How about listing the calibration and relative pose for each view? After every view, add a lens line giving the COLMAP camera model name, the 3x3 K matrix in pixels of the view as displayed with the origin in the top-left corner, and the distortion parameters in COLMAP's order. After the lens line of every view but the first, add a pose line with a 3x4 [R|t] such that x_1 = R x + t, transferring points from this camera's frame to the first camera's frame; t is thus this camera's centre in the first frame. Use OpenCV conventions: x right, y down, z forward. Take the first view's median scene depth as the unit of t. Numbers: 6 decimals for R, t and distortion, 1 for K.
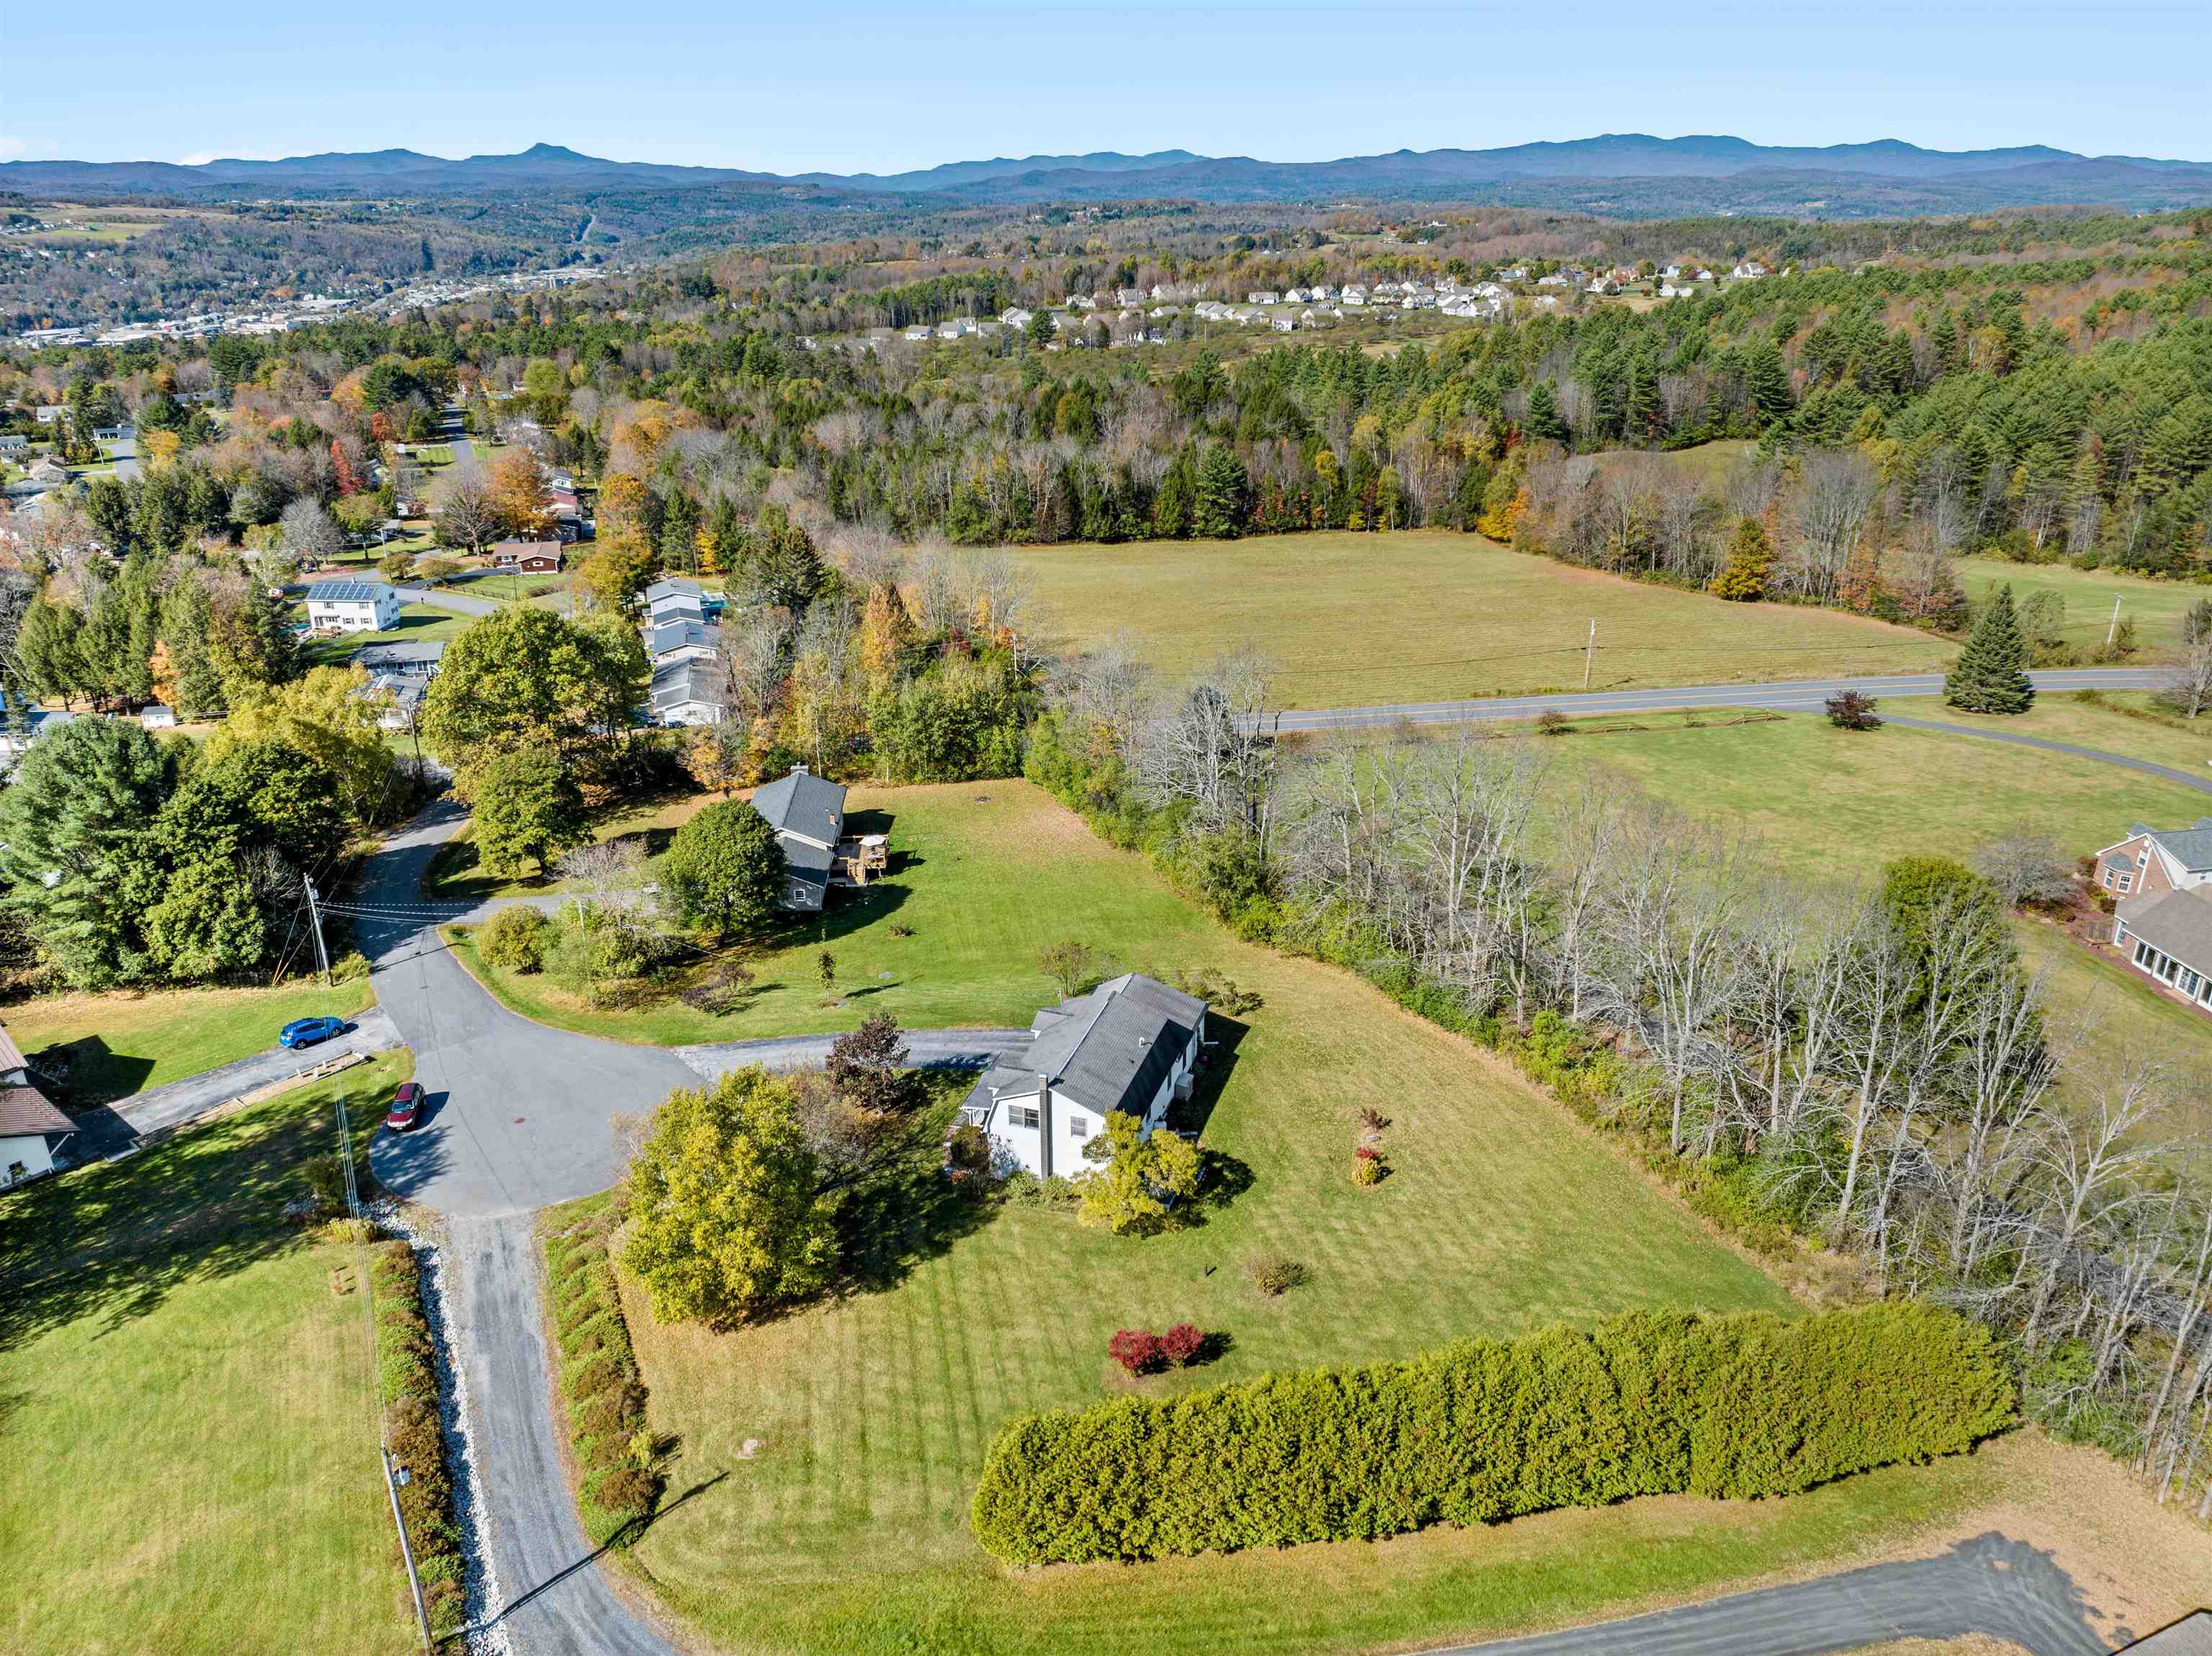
lens RADIAL K [[1542.6, 0, 1106.0], [0, 1542.6, 828.0], [0, 0, 1]] dist [-0.077895, 0.037167]
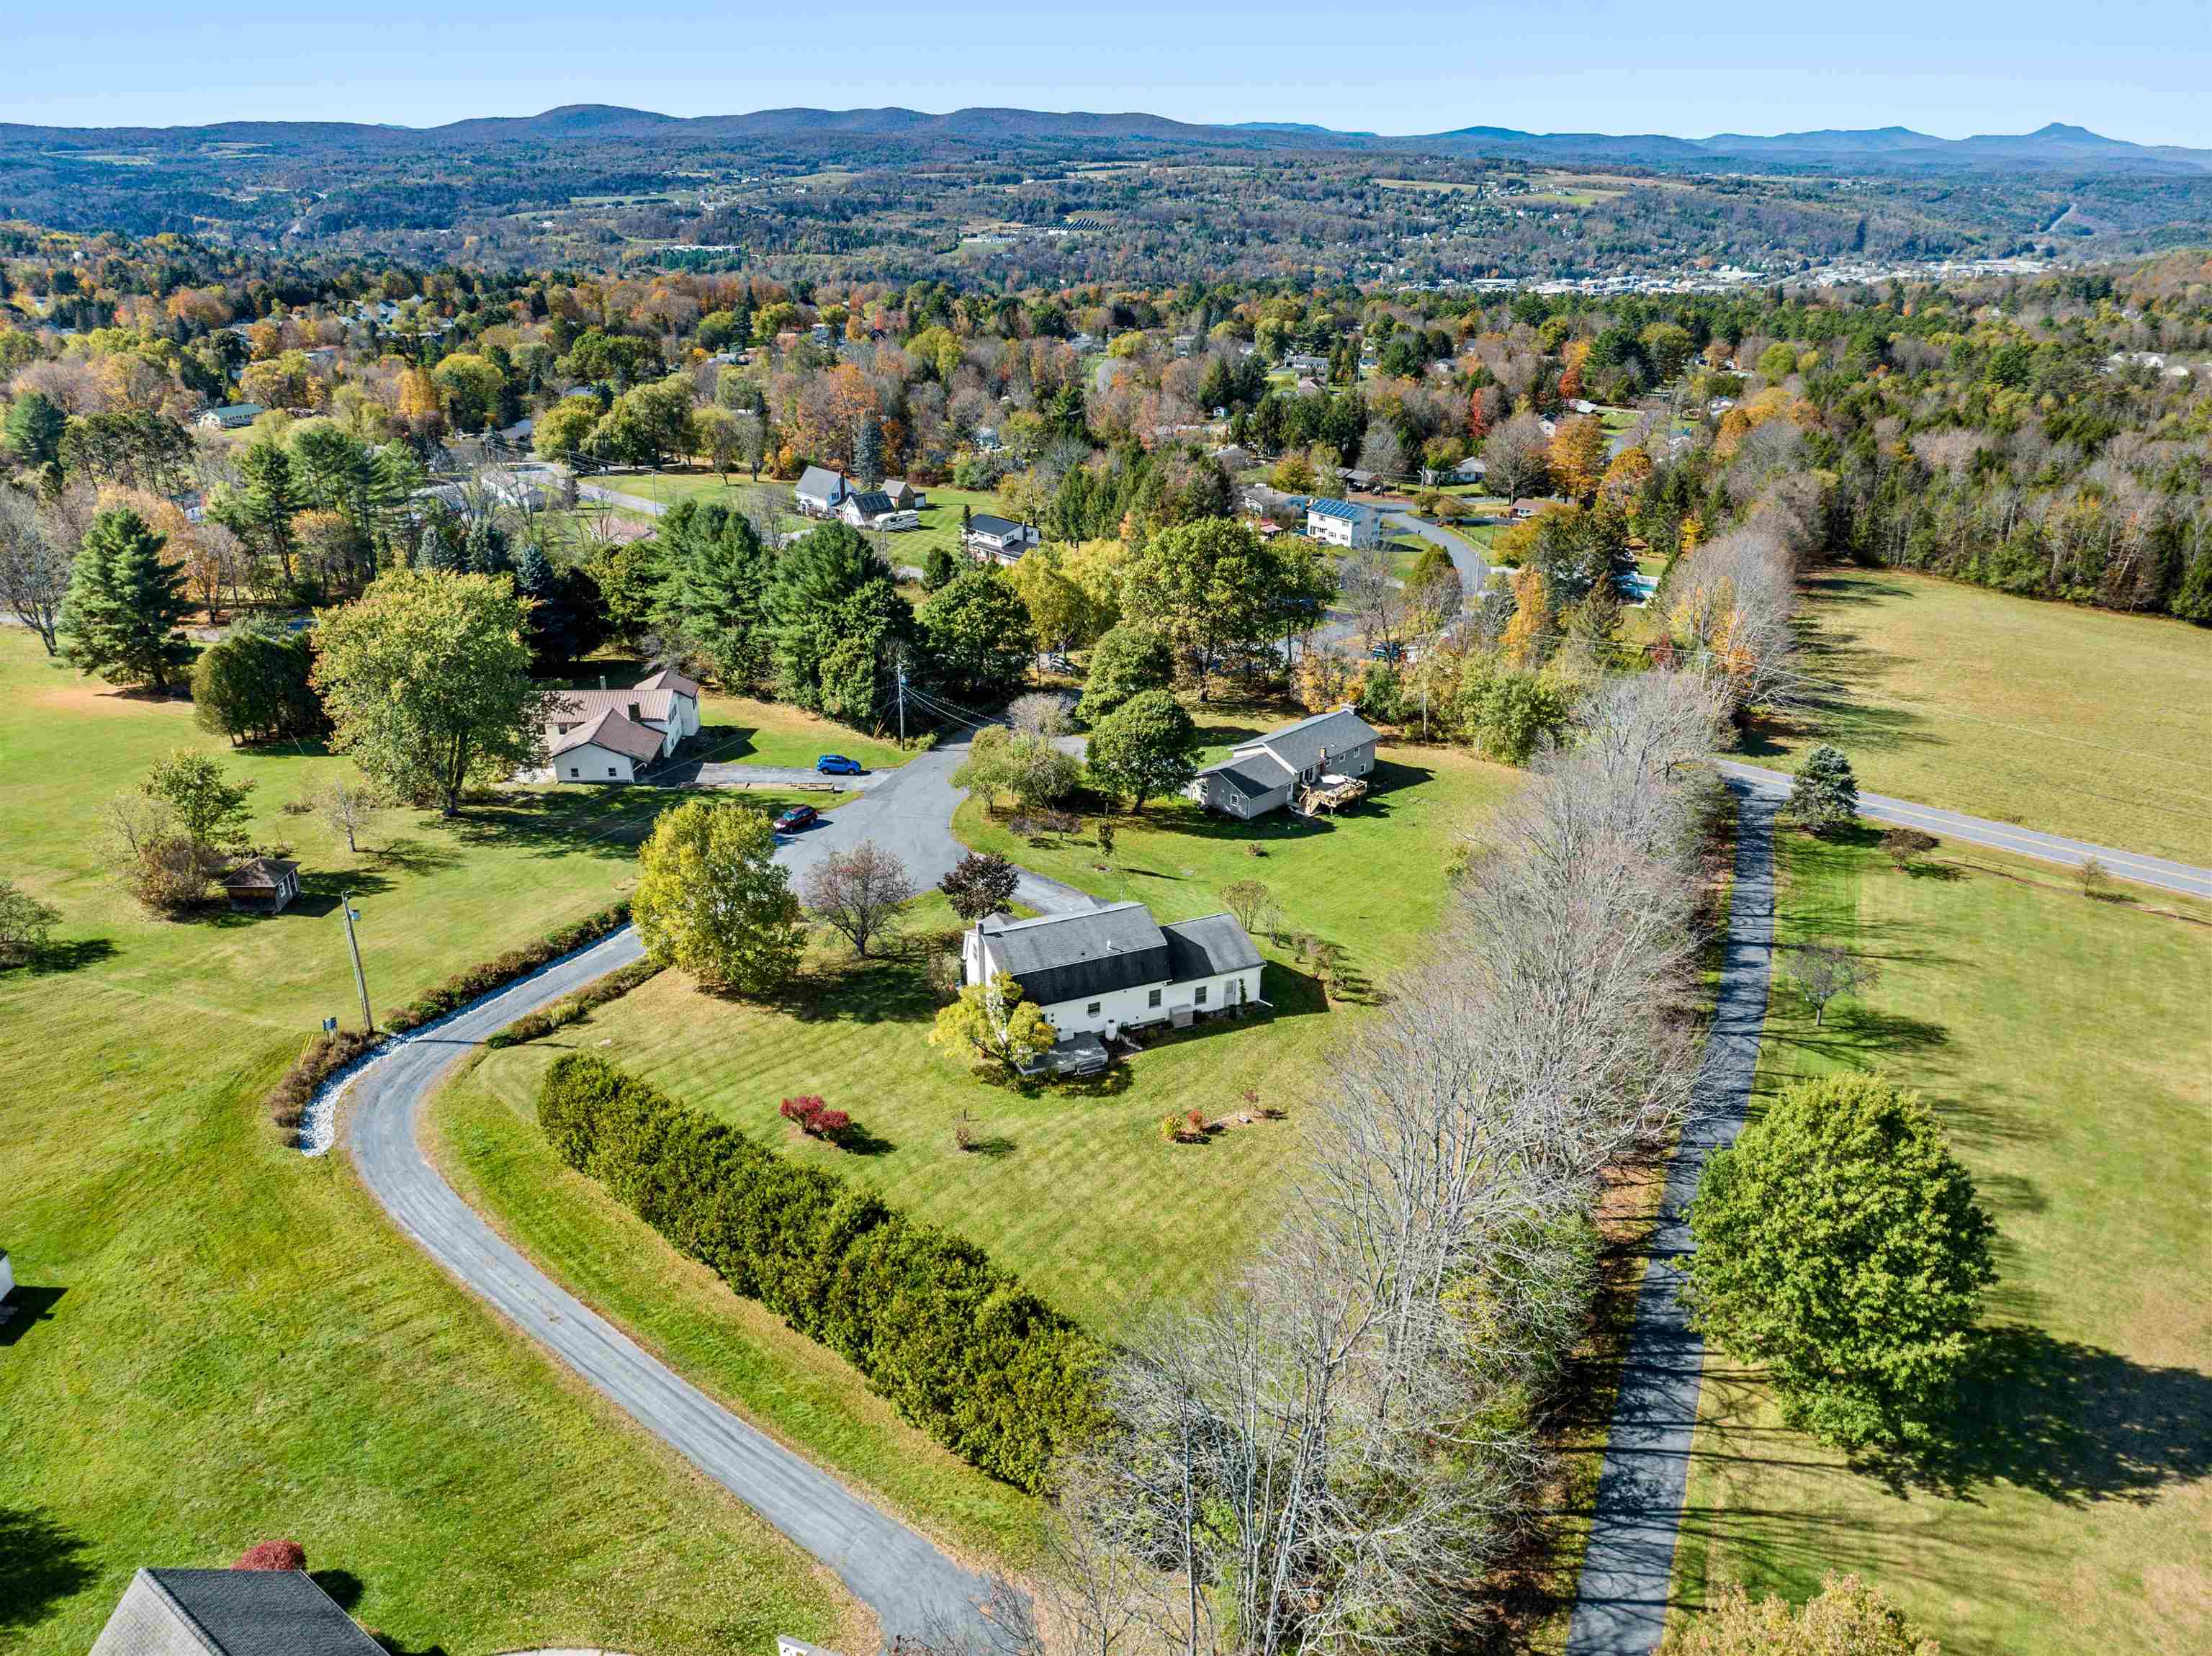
lens RADIAL K [[1541.6, 0, 1102.8], [0, 1541.6, 788.0], [0, 0, 1]] dist [-0.038516, -0.000528]
pose [[0.660858, 0.283936, -0.694728, 0.198151], [-0.293345, 0.949758, 0.109124, -0.022704], [0.690808, 0.131679, 0.710946, 0.052863]]
